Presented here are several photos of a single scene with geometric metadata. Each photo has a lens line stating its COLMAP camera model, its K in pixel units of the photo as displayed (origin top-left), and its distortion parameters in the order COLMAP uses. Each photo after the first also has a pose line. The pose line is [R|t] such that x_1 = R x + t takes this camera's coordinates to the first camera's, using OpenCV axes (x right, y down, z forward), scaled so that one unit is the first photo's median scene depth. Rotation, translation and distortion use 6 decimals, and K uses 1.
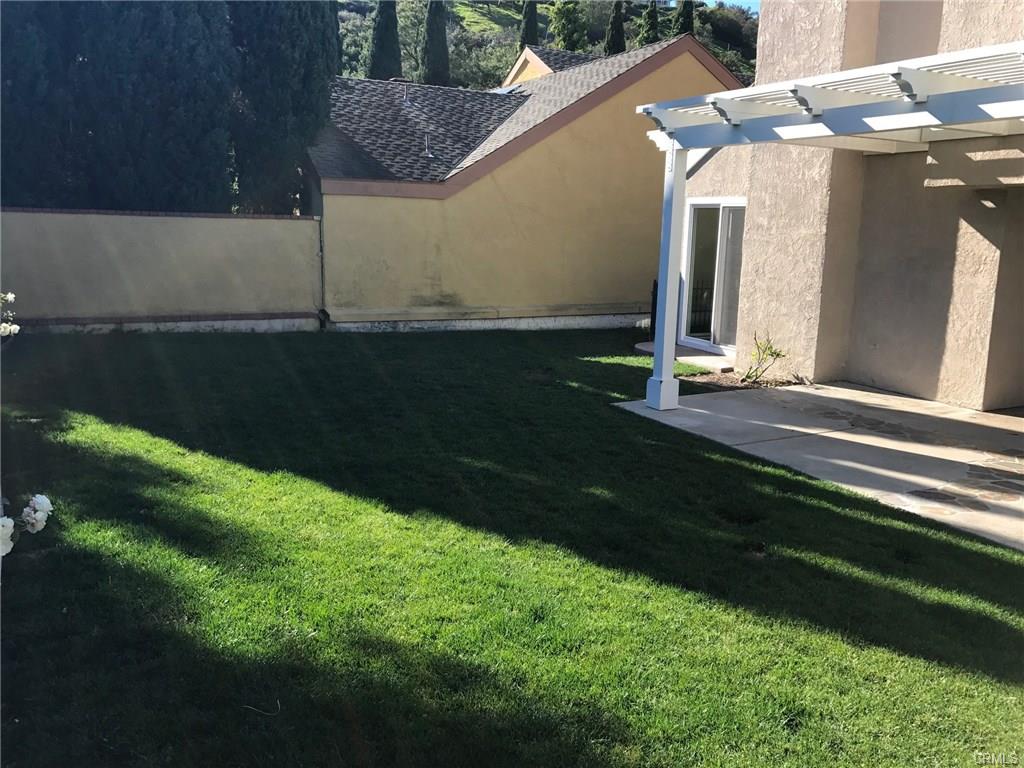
lens RADIAL K [[922.5, 0, 512.0], [0, 922.5, 384.0], [0, 0, 1]] dist [-0.015289, -0.015967]
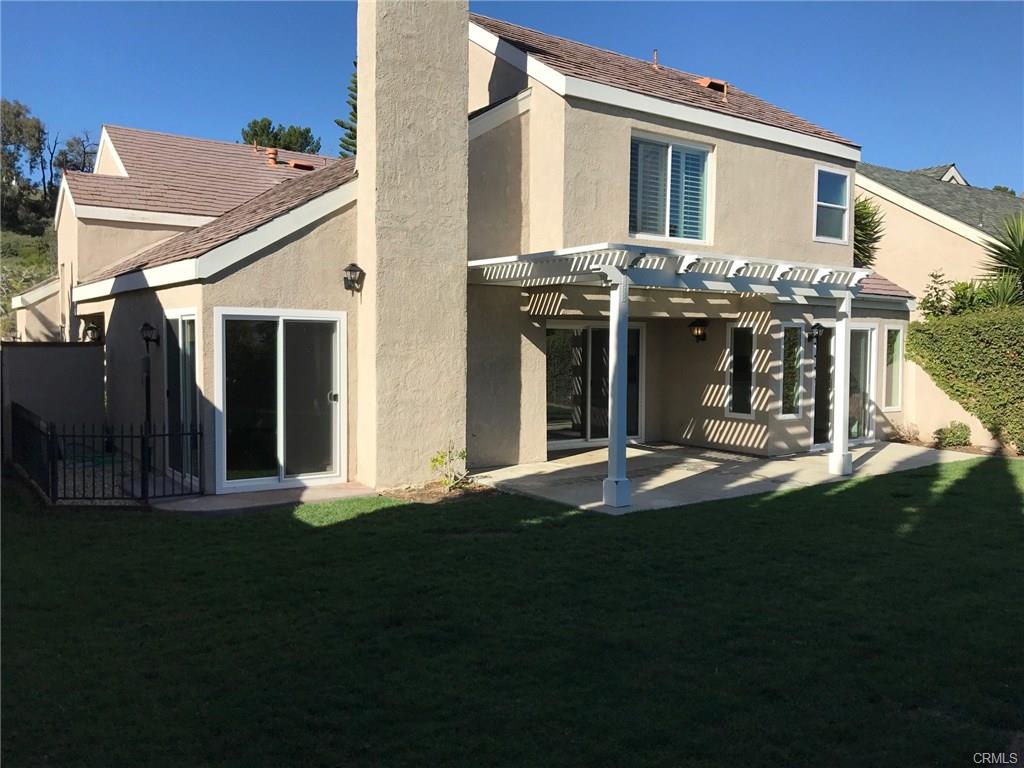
lens RADIAL K [[847.7, 0, 513.6], [0, 847.7, 372.3], [0, 0, 1]] dist [0.049385, -0.052776]
pose [[-0.215880, -0.061653, 0.974471, -0.792346], [0.153659, 0.983424, 0.096260, -0.245677], [-0.964253, 0.170517, -0.202828, 1.261739]]
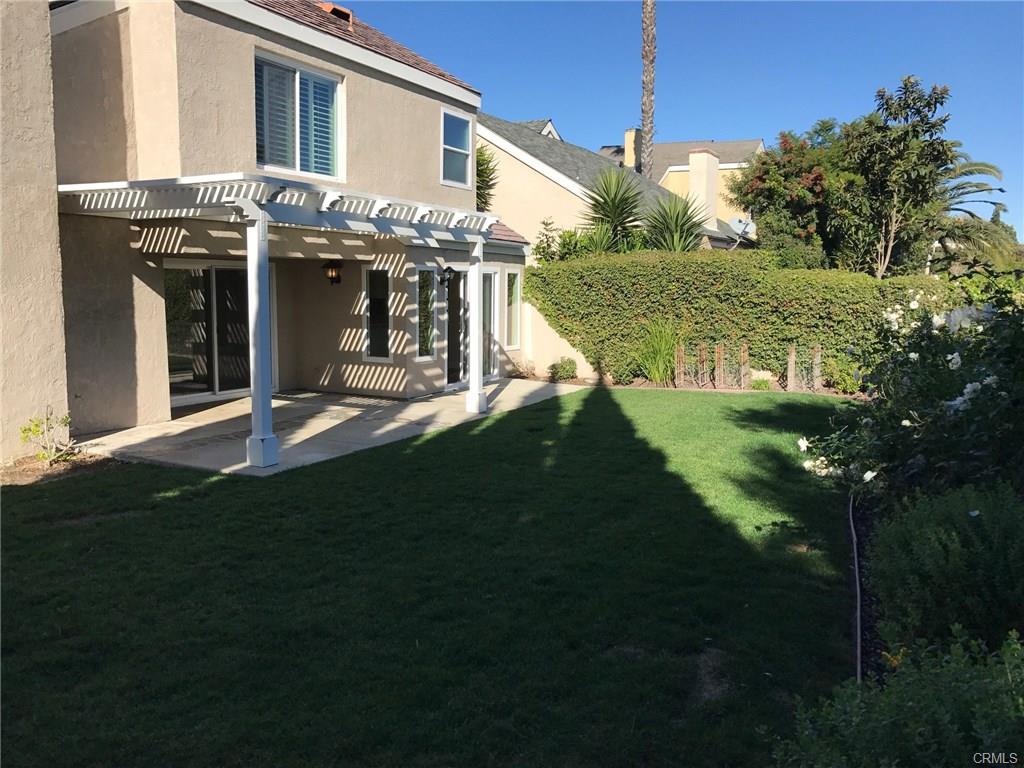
lens RADIAL K [[847.7, 0, 513.6], [0, 847.7, 372.3], [0, 0, 1]] dist [0.049385, -0.052776]
pose [[-0.618493, -0.109998, 0.778053, -0.721016], [0.110276, 0.968205, 0.224541, -0.249605], [-0.778014, 0.224677, -0.586698, 1.274965]]
